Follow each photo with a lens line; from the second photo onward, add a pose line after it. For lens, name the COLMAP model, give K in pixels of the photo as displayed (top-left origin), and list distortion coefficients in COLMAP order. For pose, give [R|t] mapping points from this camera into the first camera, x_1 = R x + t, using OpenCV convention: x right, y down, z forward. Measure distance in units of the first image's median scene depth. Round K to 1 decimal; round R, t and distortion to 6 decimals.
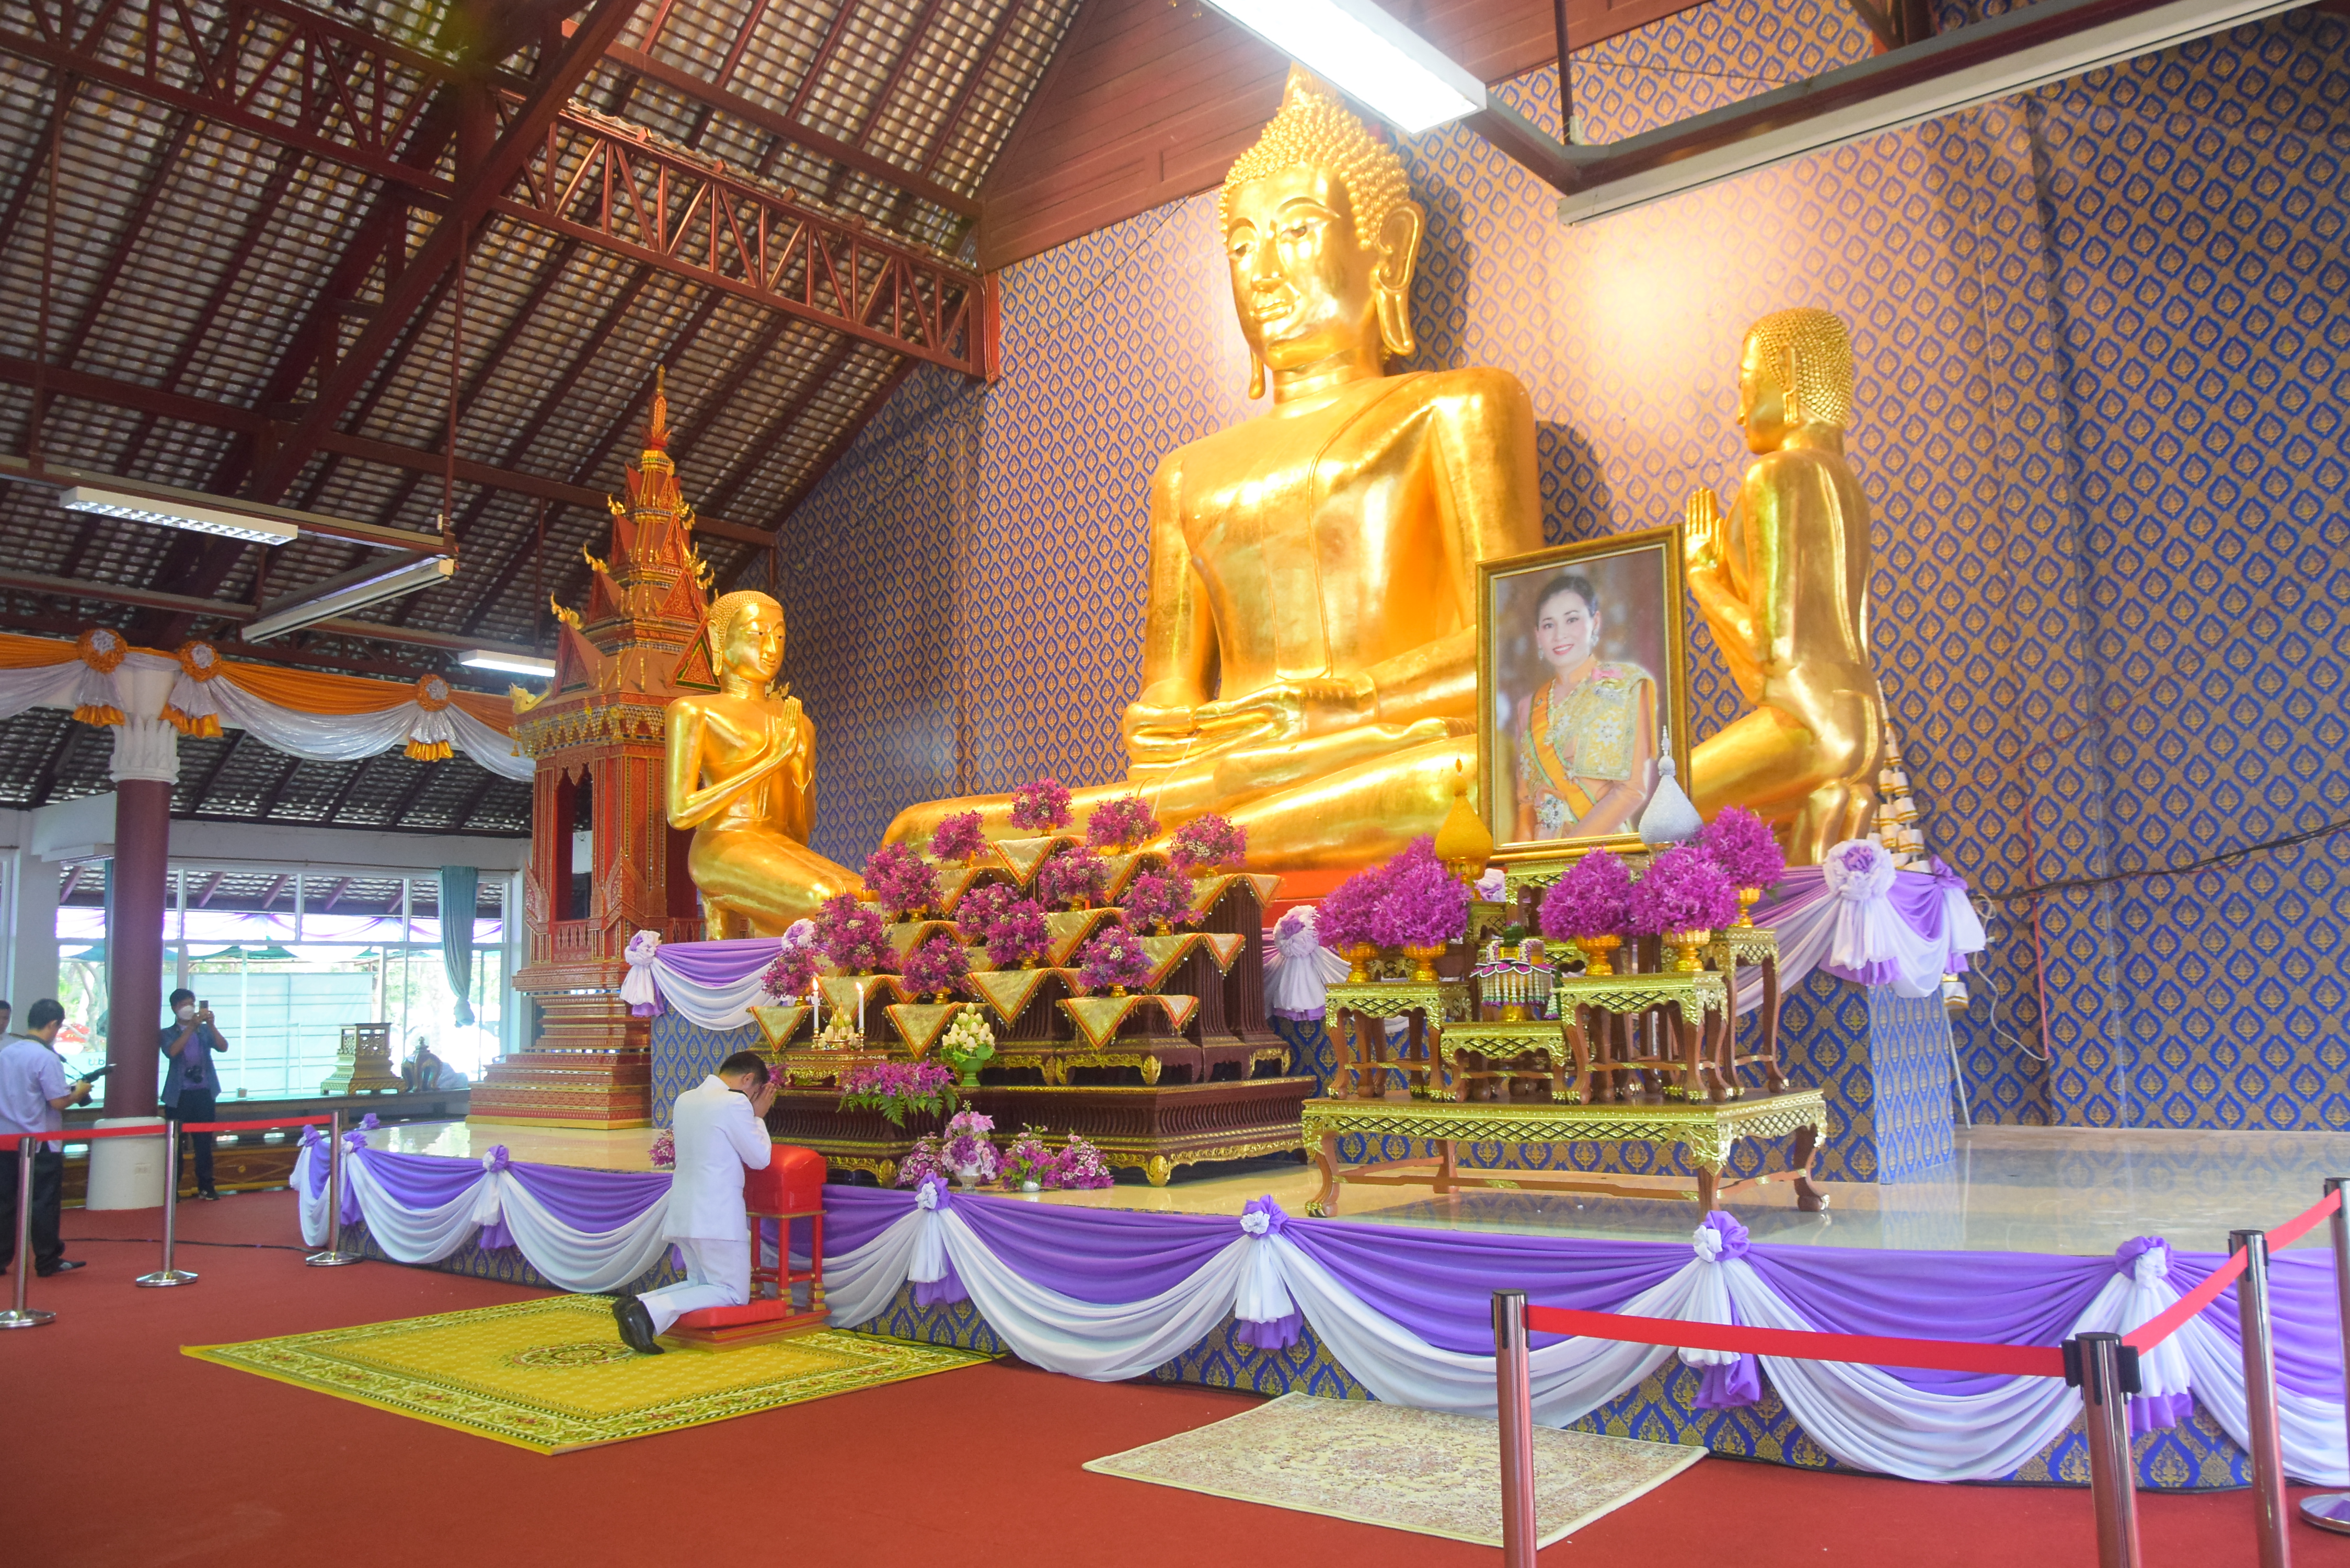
lens RADIAL K [[1796.7, 0, 1175.0], [0, 1796.7, 784.0], [0, 0, 1]] dist [-0.046198, 0.012947]
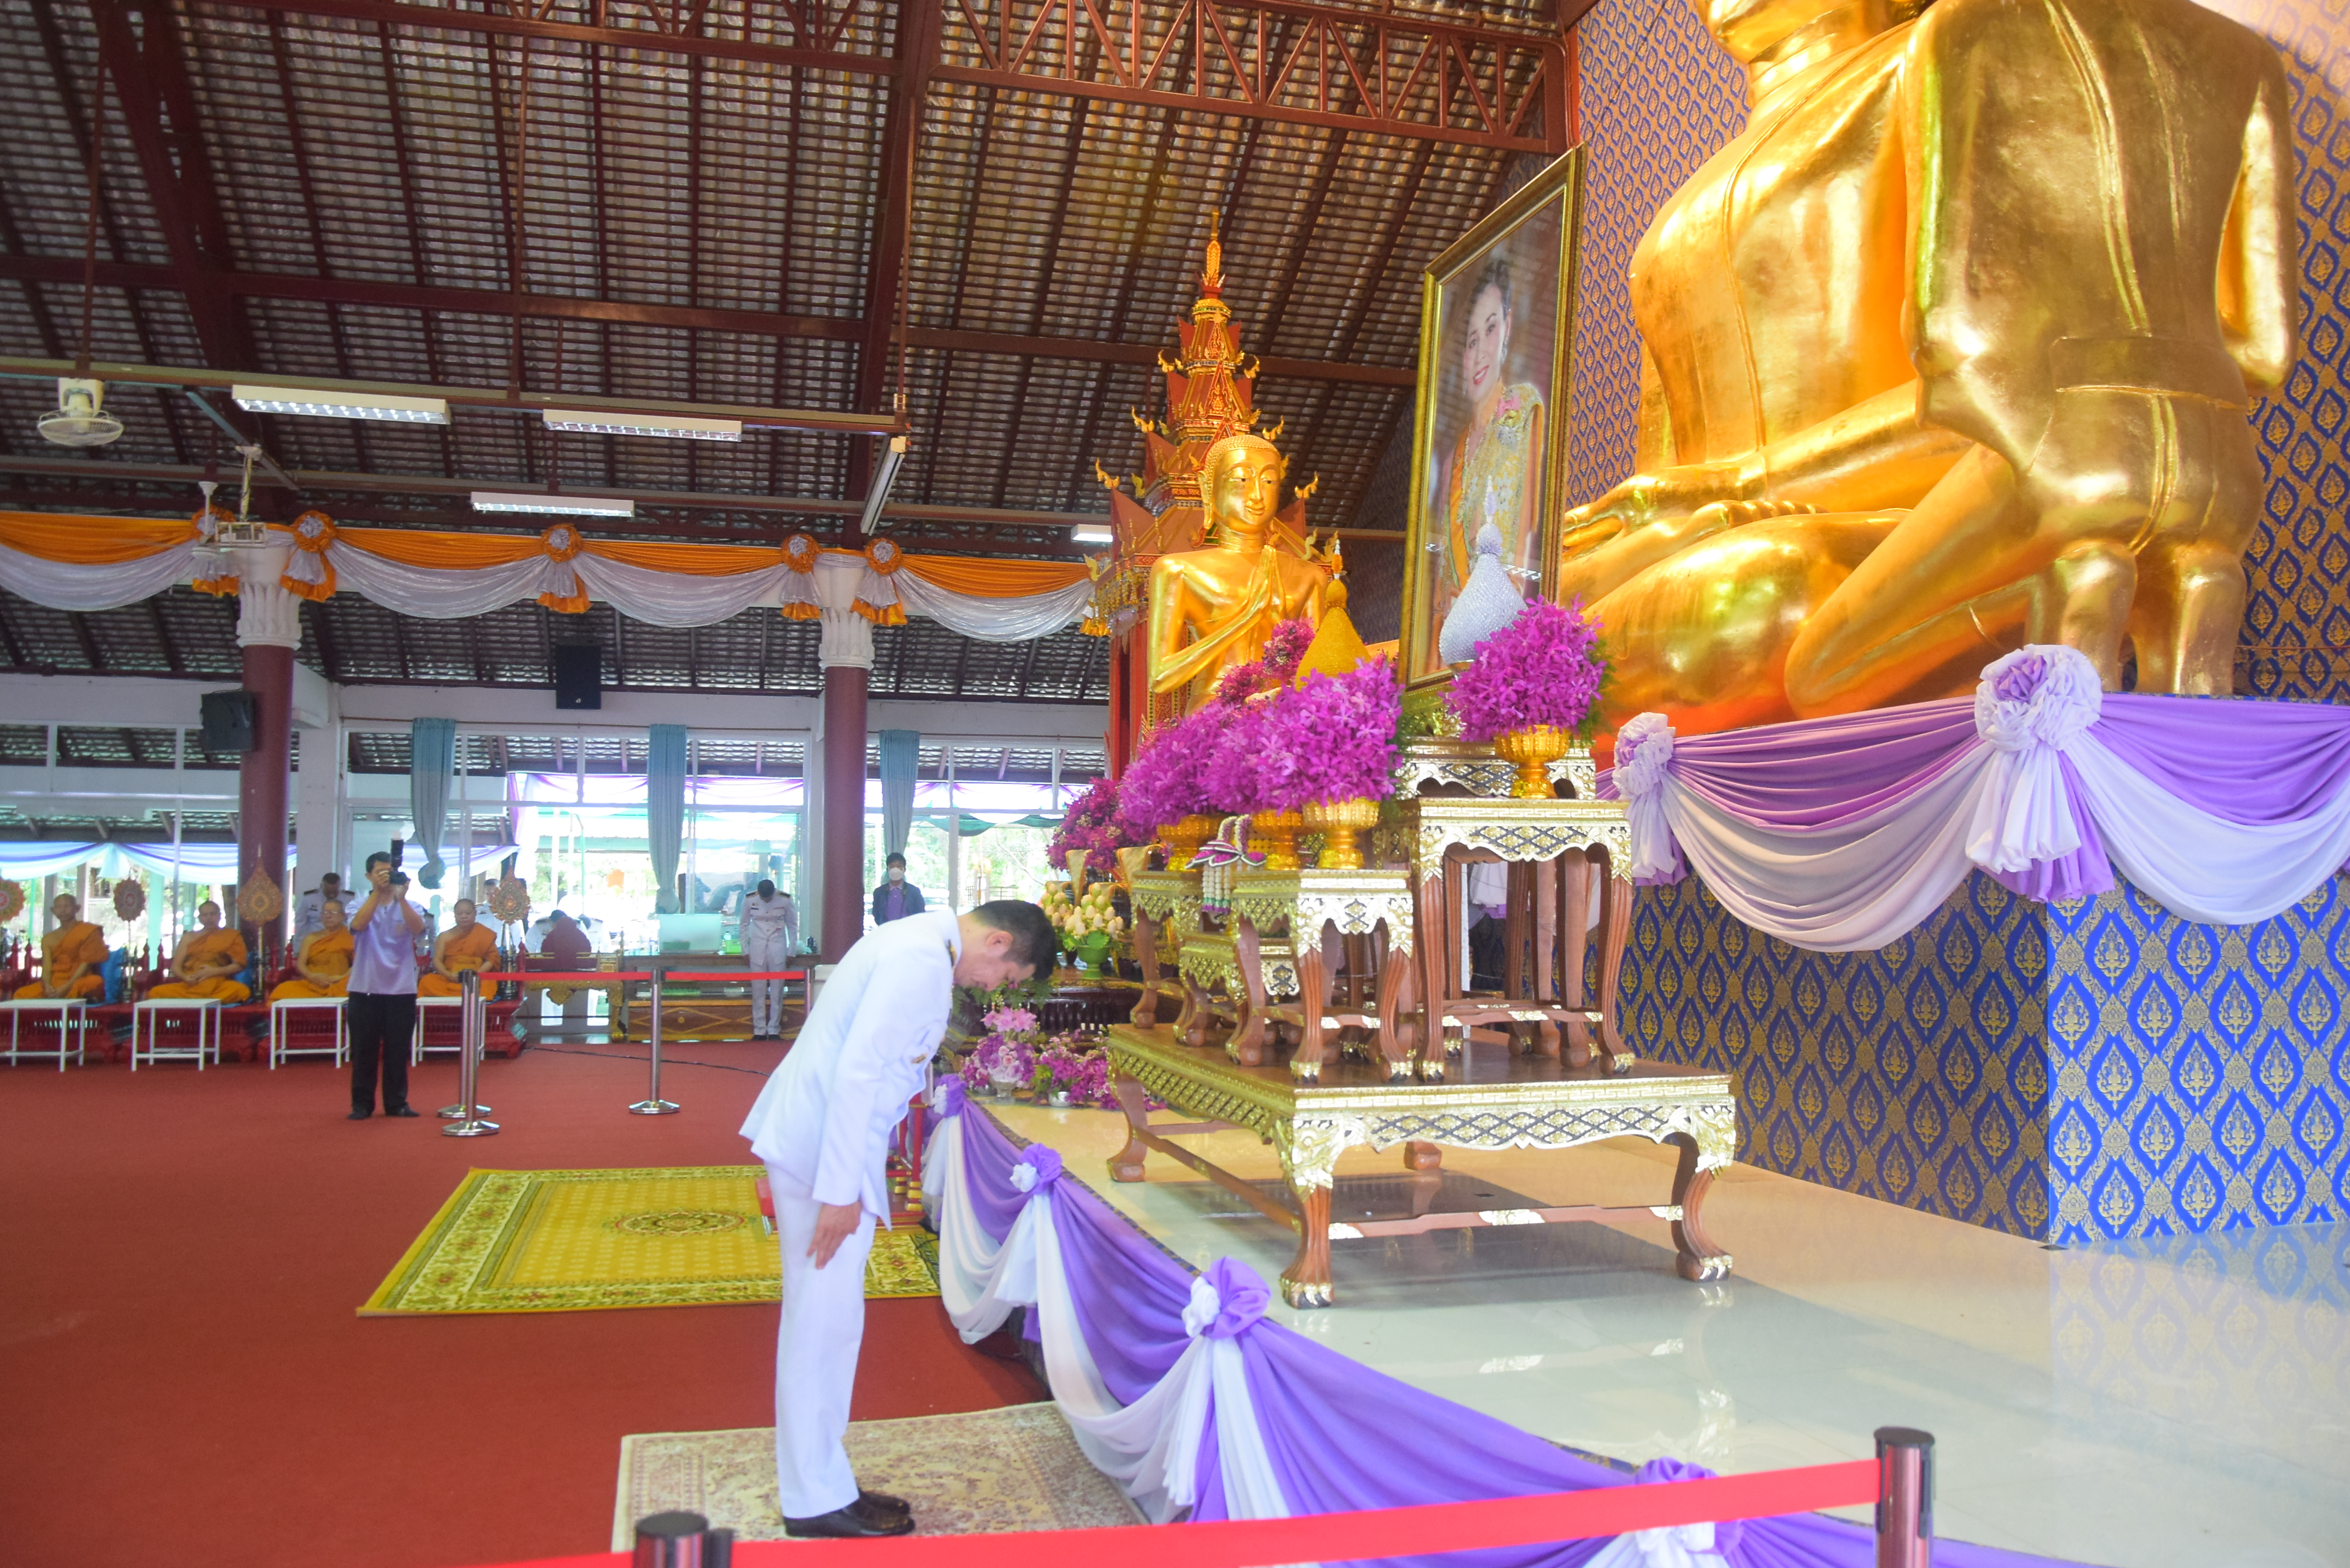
lens RADIAL K [[1796.7, 0, 1175.0], [0, 1796.7, 784.0], [0, 0, 1]] dist [-0.046198, 0.012947]
pose [[0.812591, -0.002267, -0.582830, 0.279684], [0.044516, 0.997313, 0.058187, 0.017122], [0.581132, -0.073227, 0.810508, 0.215377]]
